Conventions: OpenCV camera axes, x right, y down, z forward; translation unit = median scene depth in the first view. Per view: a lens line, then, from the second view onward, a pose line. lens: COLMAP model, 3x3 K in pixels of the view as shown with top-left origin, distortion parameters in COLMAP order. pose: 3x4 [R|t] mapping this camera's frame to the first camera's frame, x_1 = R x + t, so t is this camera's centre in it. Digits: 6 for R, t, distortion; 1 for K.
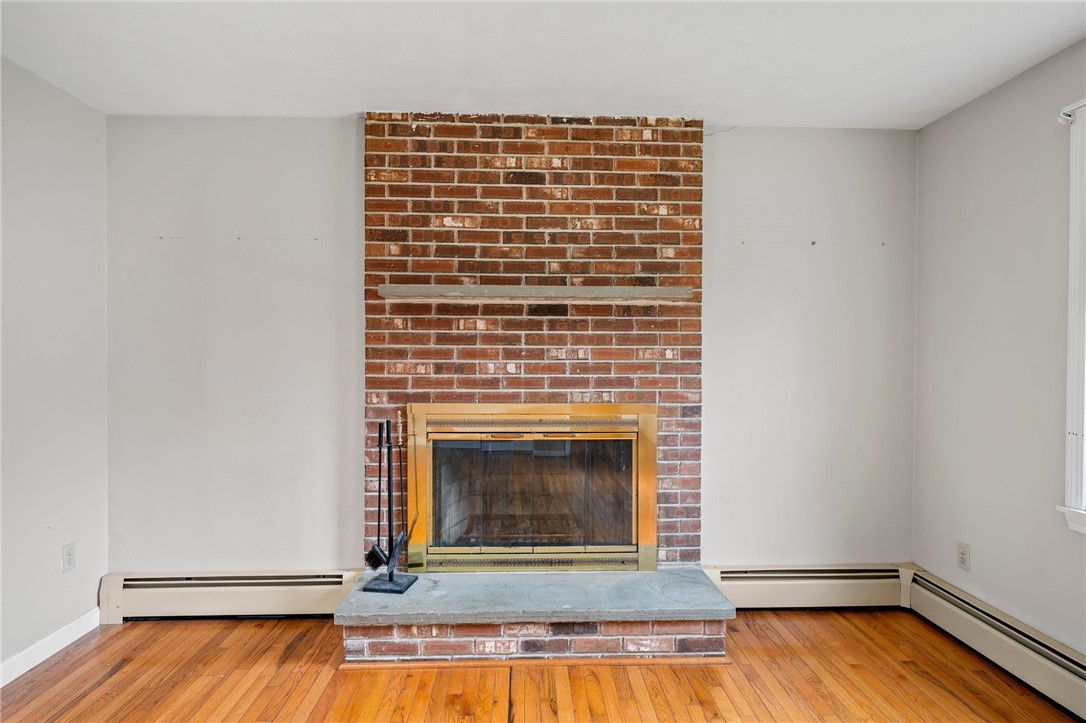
lens RADIAL K [[574.2, 0, 556.1], [0, 574.2, 381.0], [0, 0, 1]] dist [-0.002947, -0.004255]
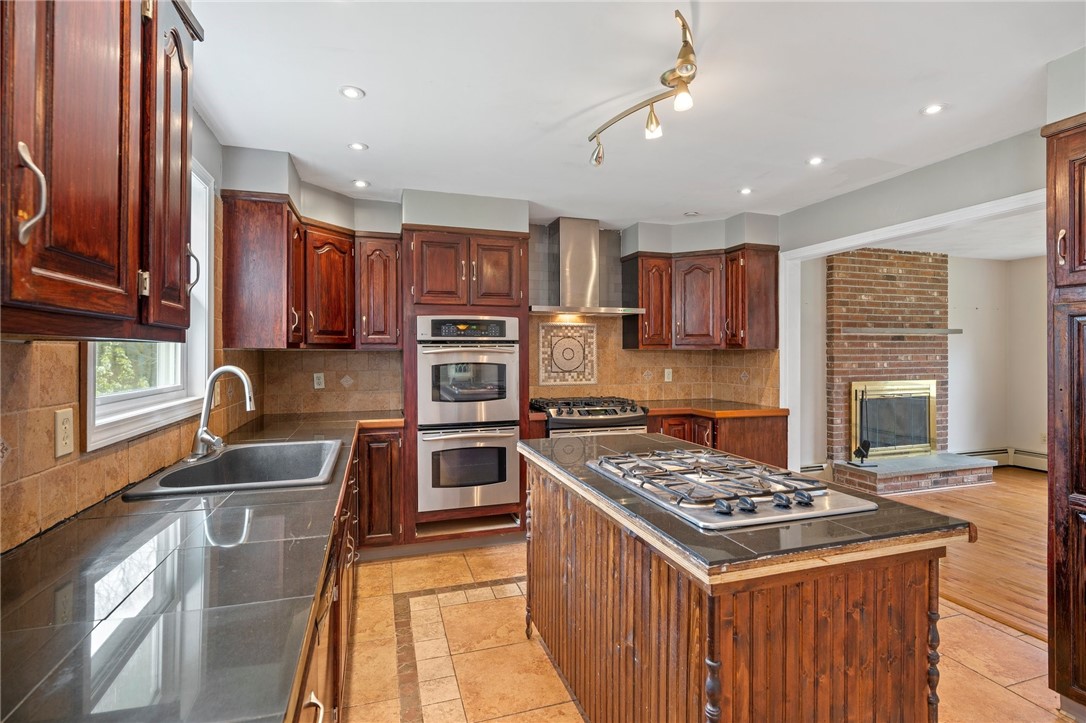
lens RADIAL K [[503.9, 0, 565.5], [0, 503.9, 360.0], [0, 0, 1]] dist [-0.002800, 0.001073]
pose [[0.962476, -0.009153, 0.271213, -1.760447], [0.011469, 0.999910, -0.006954, -0.041473], [-0.271125, 0.009803, 0.962494, -0.505897]]
